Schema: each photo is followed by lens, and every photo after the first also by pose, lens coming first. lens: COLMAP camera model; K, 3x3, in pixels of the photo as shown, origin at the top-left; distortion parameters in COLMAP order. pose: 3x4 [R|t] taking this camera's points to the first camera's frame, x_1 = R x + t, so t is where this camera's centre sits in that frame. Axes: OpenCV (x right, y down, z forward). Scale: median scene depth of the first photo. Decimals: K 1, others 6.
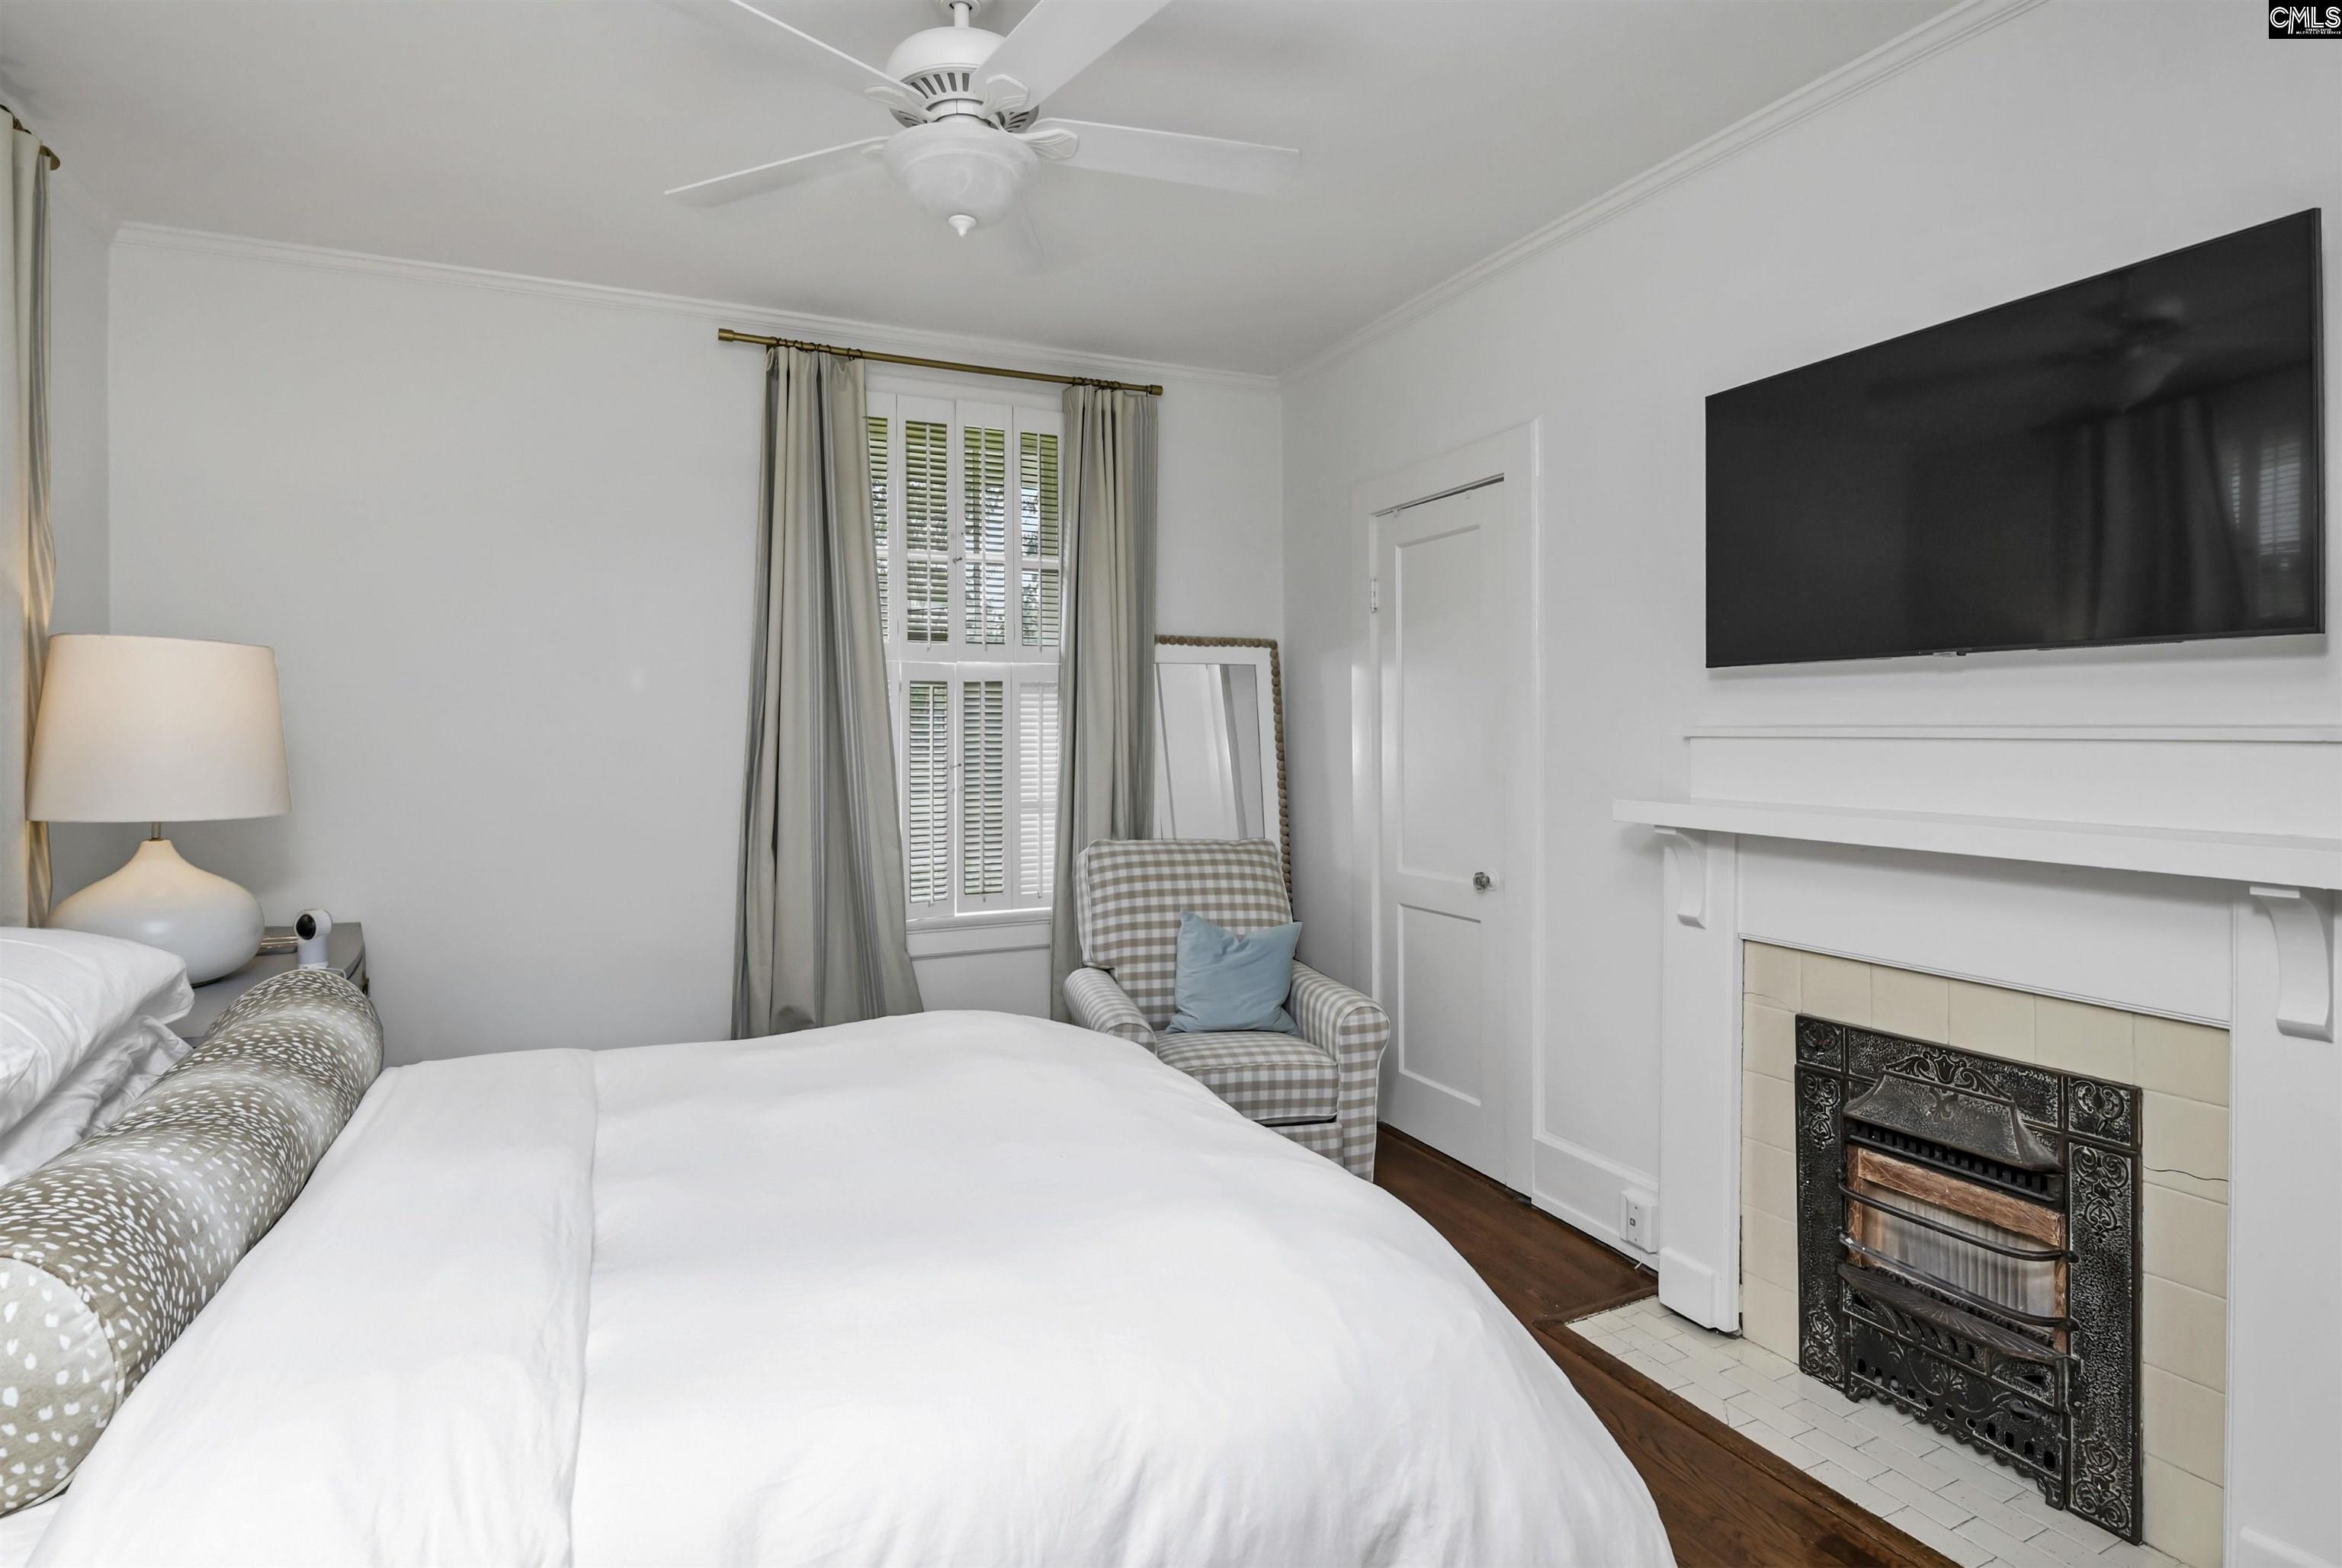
lens RADIAL K [[1176.4, 0, 1176.1], [0, 1176.4, 716.5], [0, 0, 1]] dist [0.002022, 0.000068]
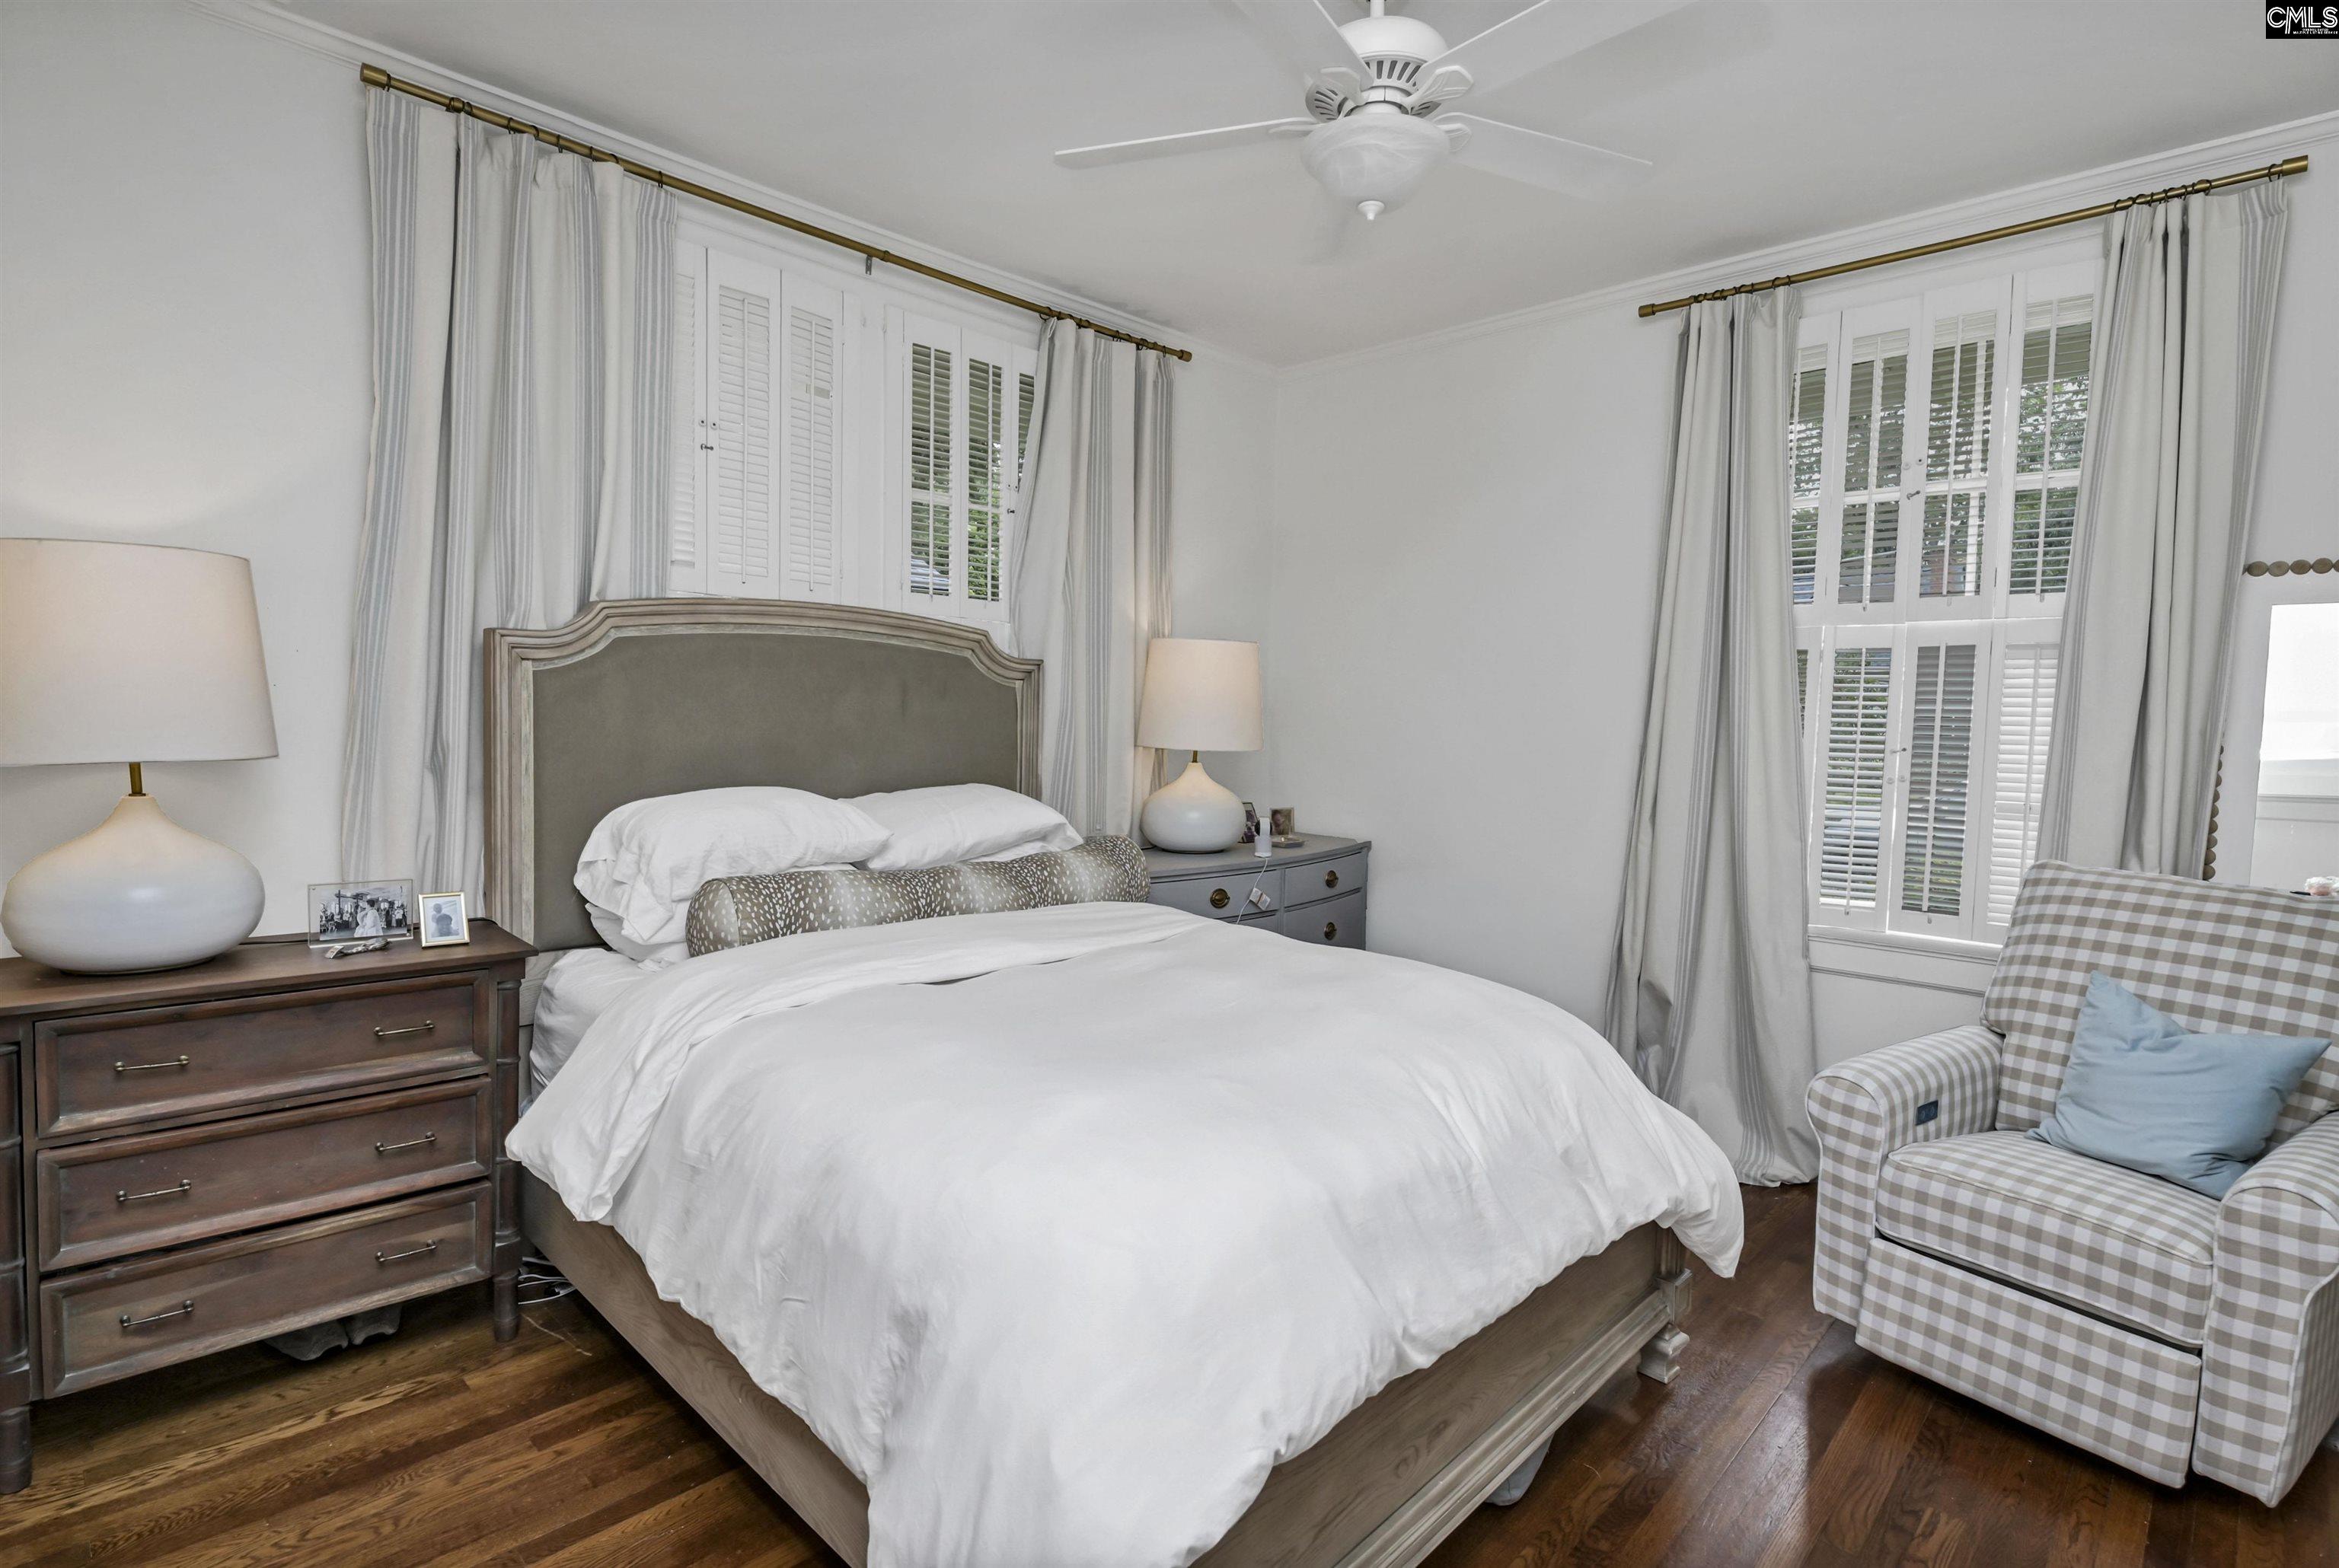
lens RADIAL K [[1204.5, 0, 1167.3], [0, 1204.5, 748.1], [0, 0, 1]] dist [0.000742, 0.000107]
pose [[0.338857, 0.038906, -0.940033, 0.517377], [-0.009659, 0.999236, 0.037874, 0.016649], [0.940788, -0.003754, 0.338974, 0.295484]]
